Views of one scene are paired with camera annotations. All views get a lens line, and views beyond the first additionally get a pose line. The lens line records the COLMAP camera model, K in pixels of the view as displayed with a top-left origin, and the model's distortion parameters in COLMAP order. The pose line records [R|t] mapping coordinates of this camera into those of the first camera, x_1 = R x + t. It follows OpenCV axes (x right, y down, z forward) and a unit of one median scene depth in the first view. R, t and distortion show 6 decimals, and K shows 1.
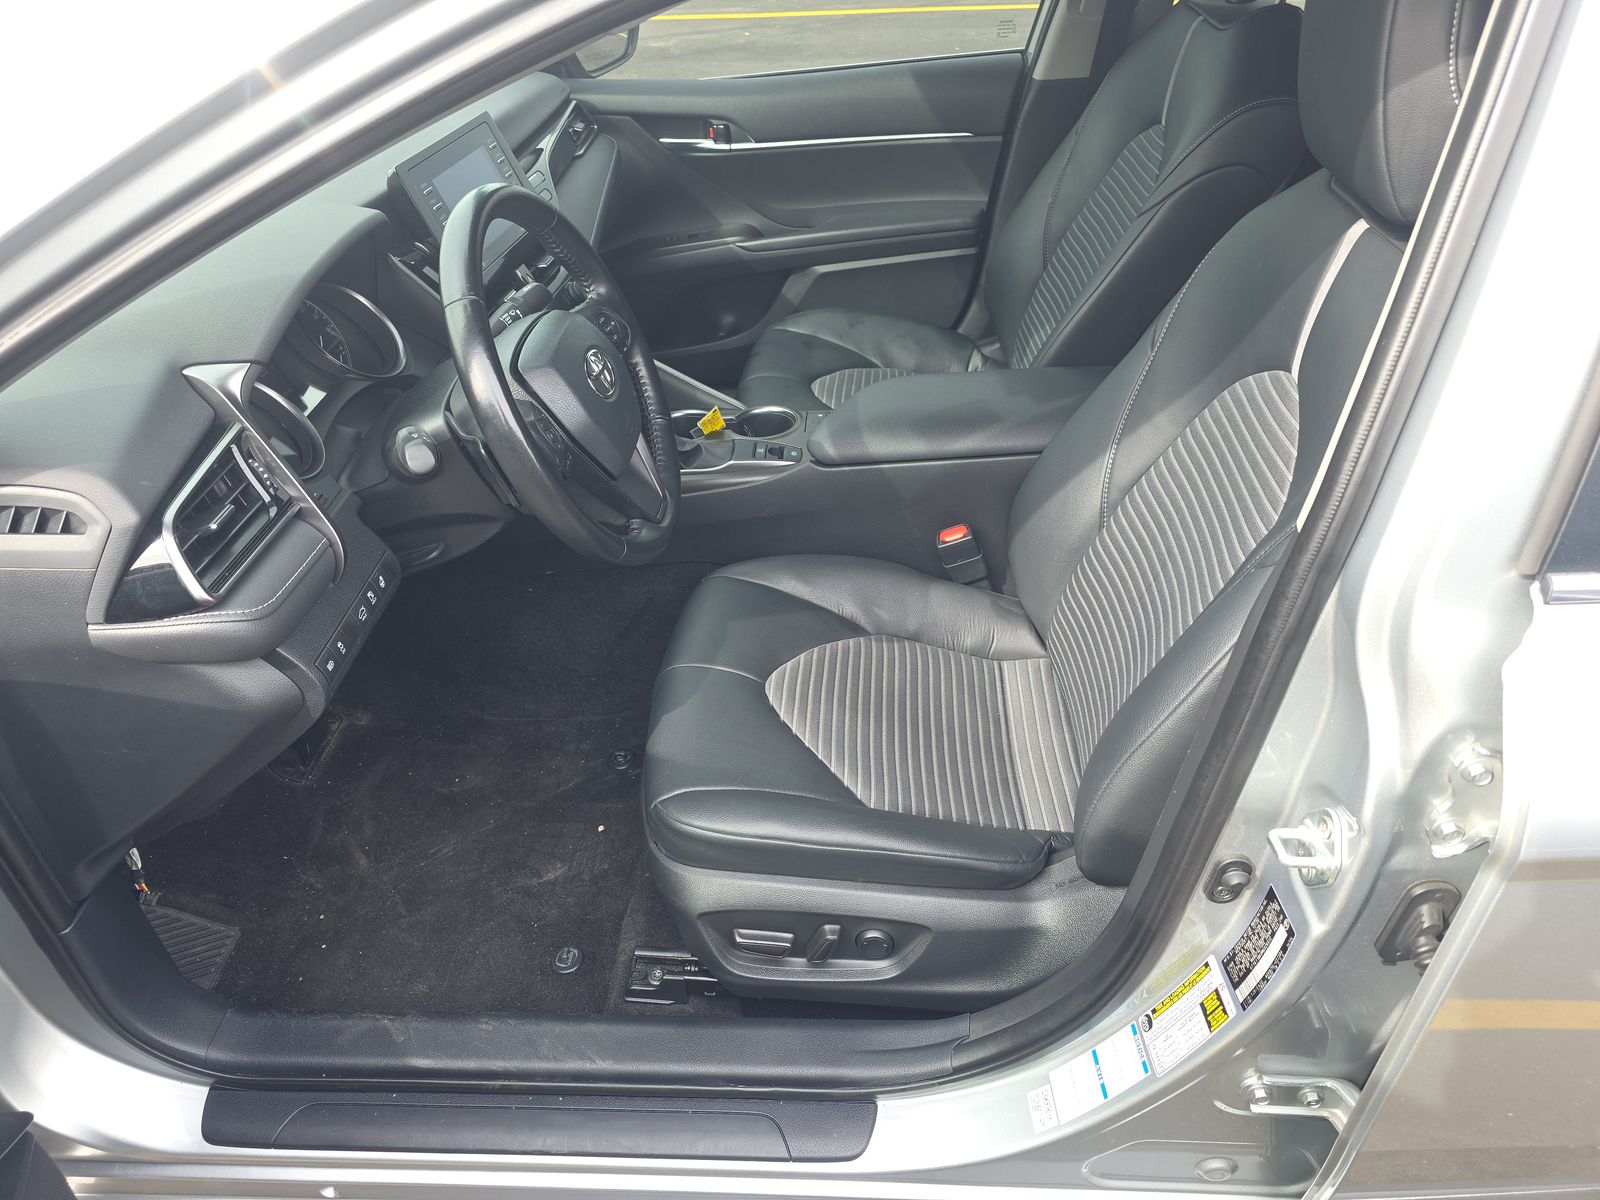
lens RADIAL K [[1061.9, 0, 800.0], [0, 1061.9, 600.0], [0, 0, 1]] dist [0.028509, -0.019355]
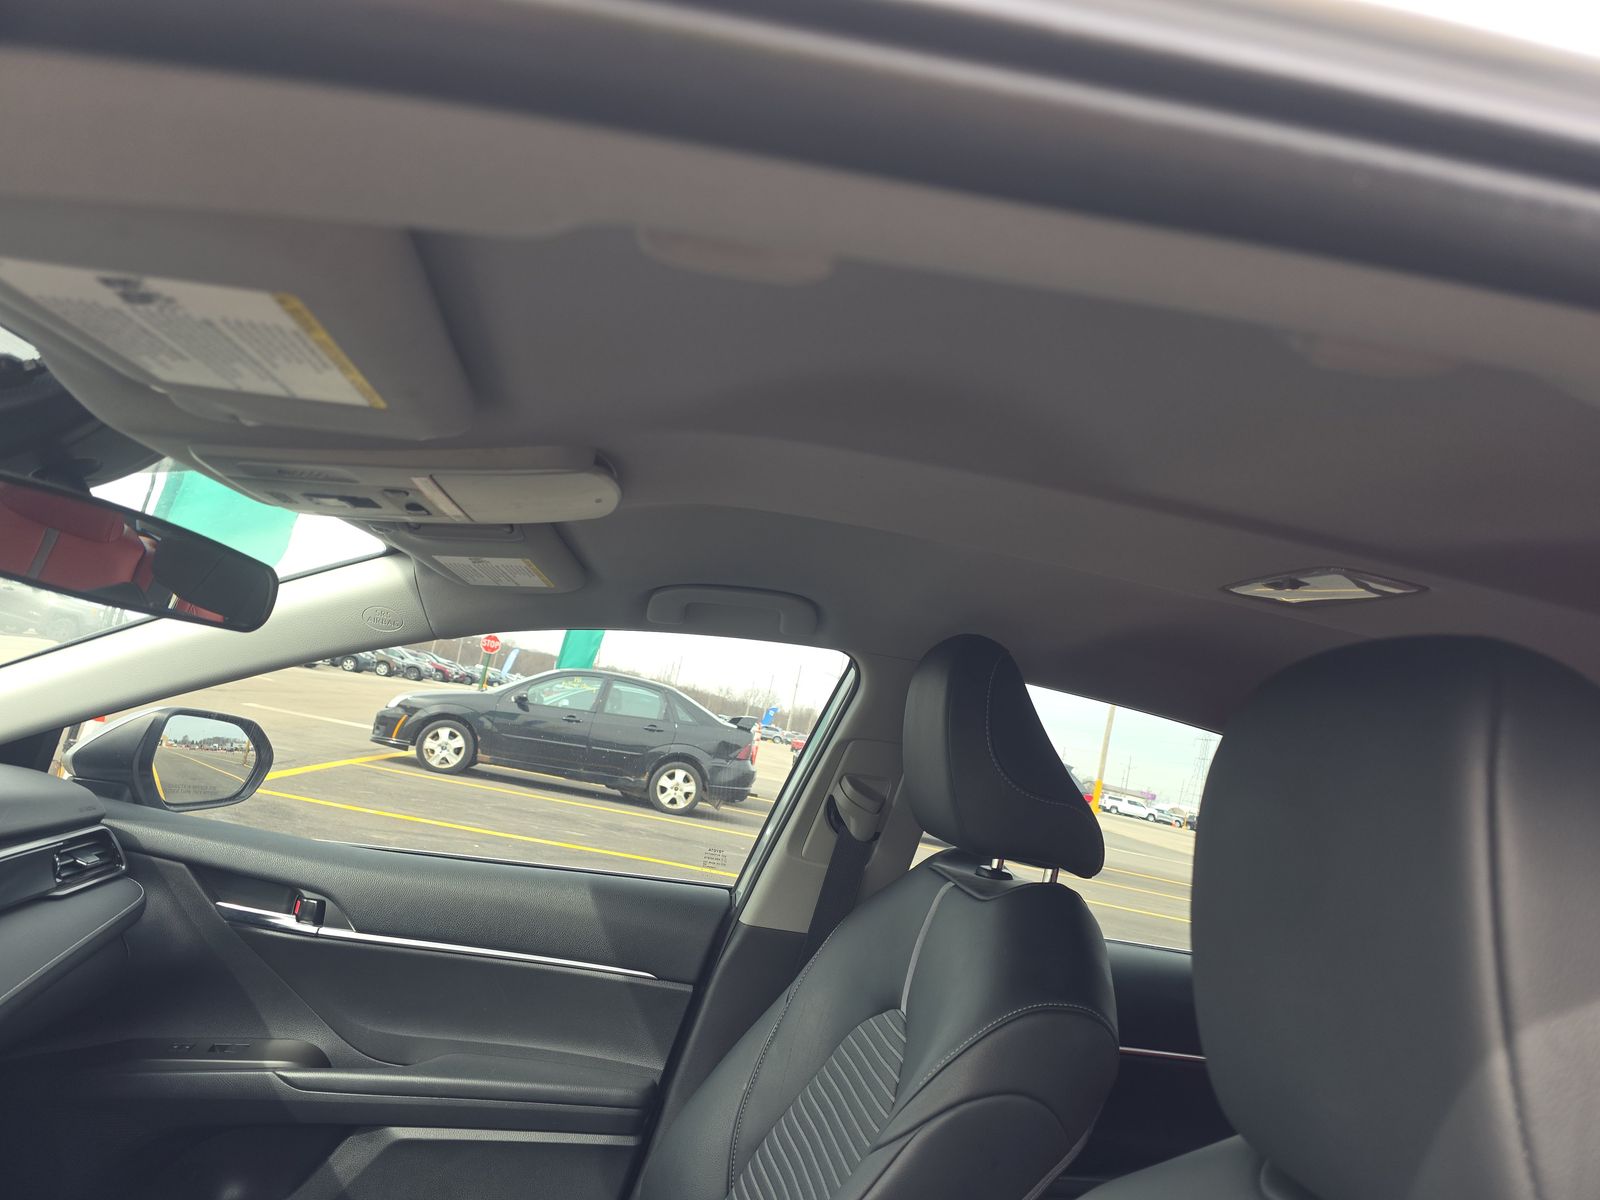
lens RADIAL K [[1061.9, 0, 800.0], [0, 1061.9, 600.0], [0, 0, 1]] dist [0.028509, -0.019355]
pose [[0.956063, 0.243878, 0.162689, 0.072197], [-0.066335, 0.720516, -0.690259, -0.116292], [-0.285559, 0.649138, 0.705036, 0.270365]]
